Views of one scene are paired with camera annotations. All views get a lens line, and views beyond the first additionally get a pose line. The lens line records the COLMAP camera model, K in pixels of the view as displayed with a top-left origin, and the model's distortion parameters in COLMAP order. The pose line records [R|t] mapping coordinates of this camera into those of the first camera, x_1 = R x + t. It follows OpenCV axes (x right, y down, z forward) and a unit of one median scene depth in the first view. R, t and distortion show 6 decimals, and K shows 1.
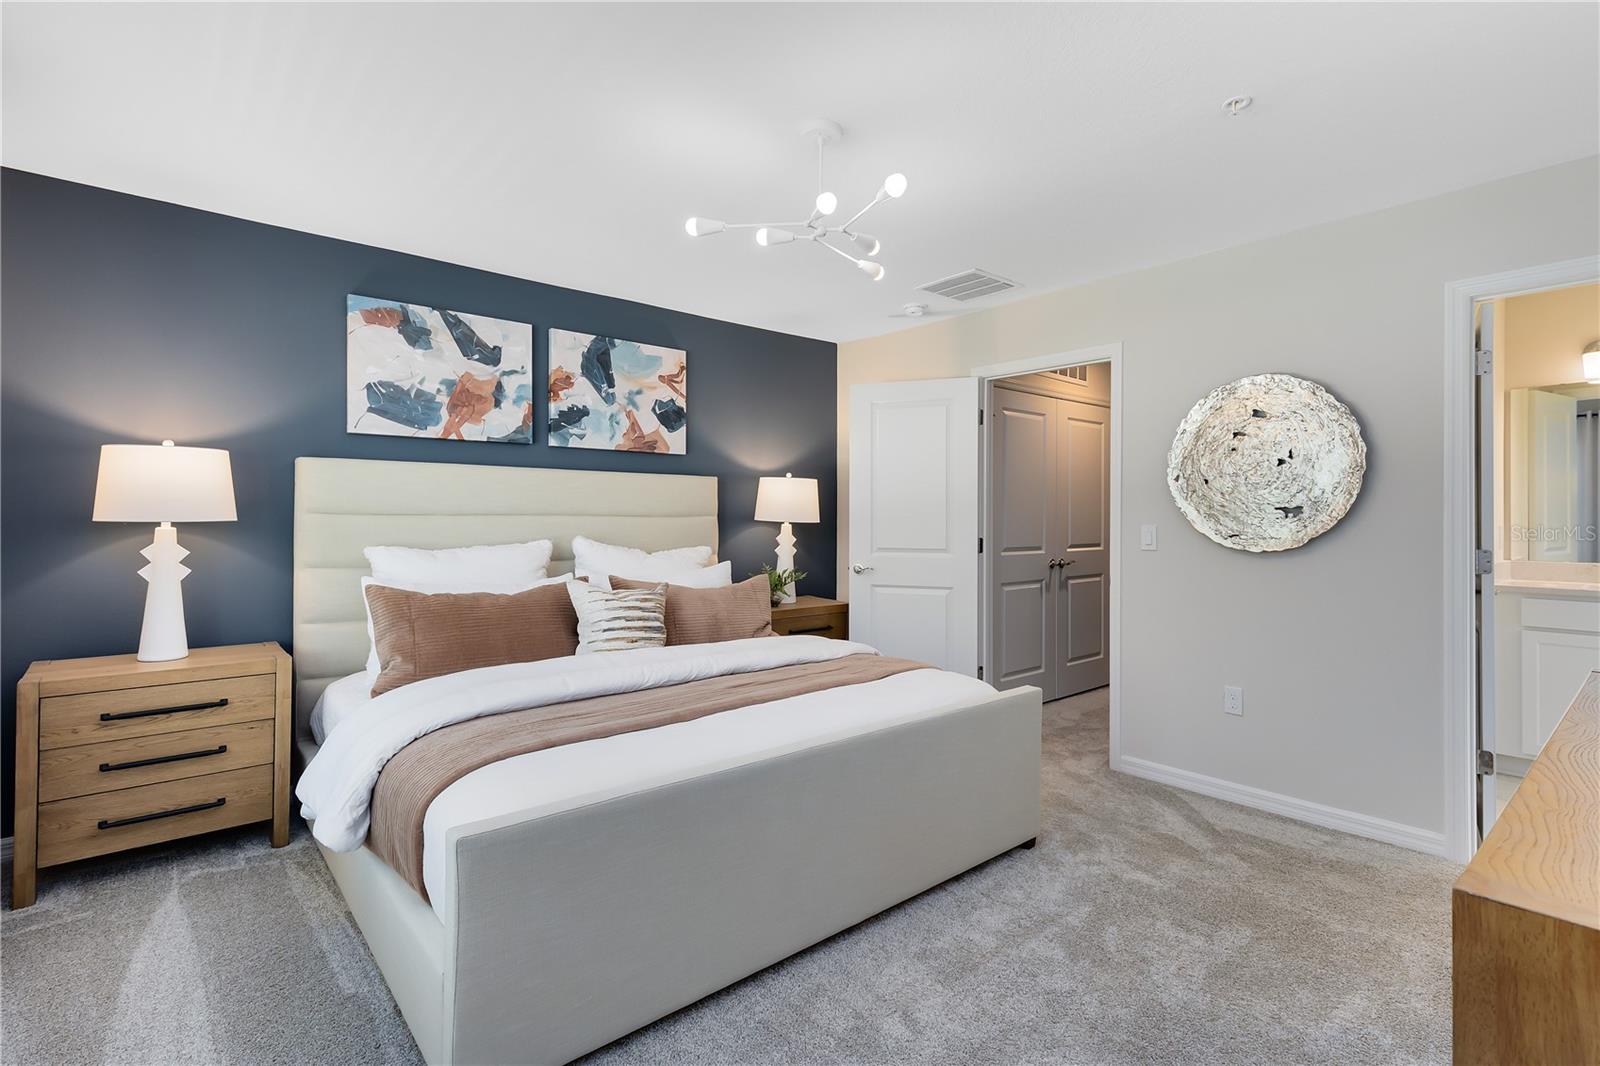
lens RADIAL K [[746.3, 0, 800.0], [0, 746.3, 533.0], [0, 0, 1]] dist [-0.000480, -0.000063]
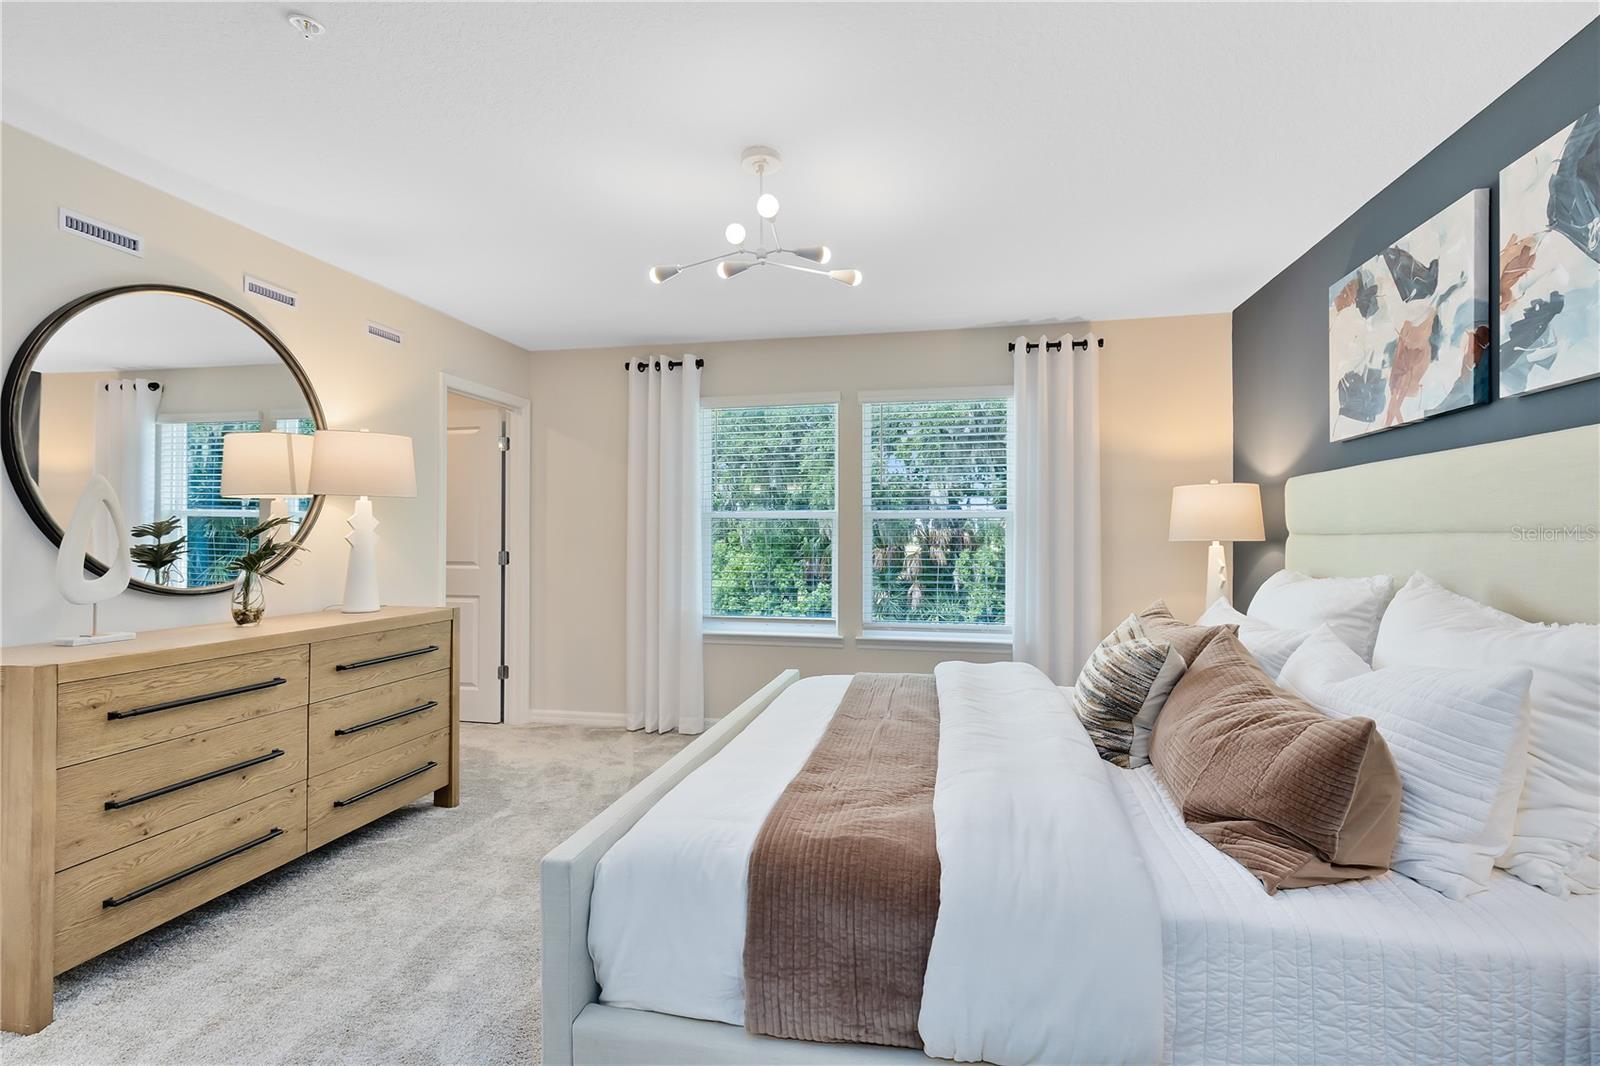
lens RADIAL K [[746.3, 0, 800.0], [0, 746.3, 533.0], [0, 0, 1]] dist [-0.000480, -0.000063]
pose [[-0.791648, -0.005928, -0.610949, 0.391436], [-0.009895, 0.999946, 0.003120, -0.021819], [0.610898, 0.008515, -0.791664, 1.188869]]
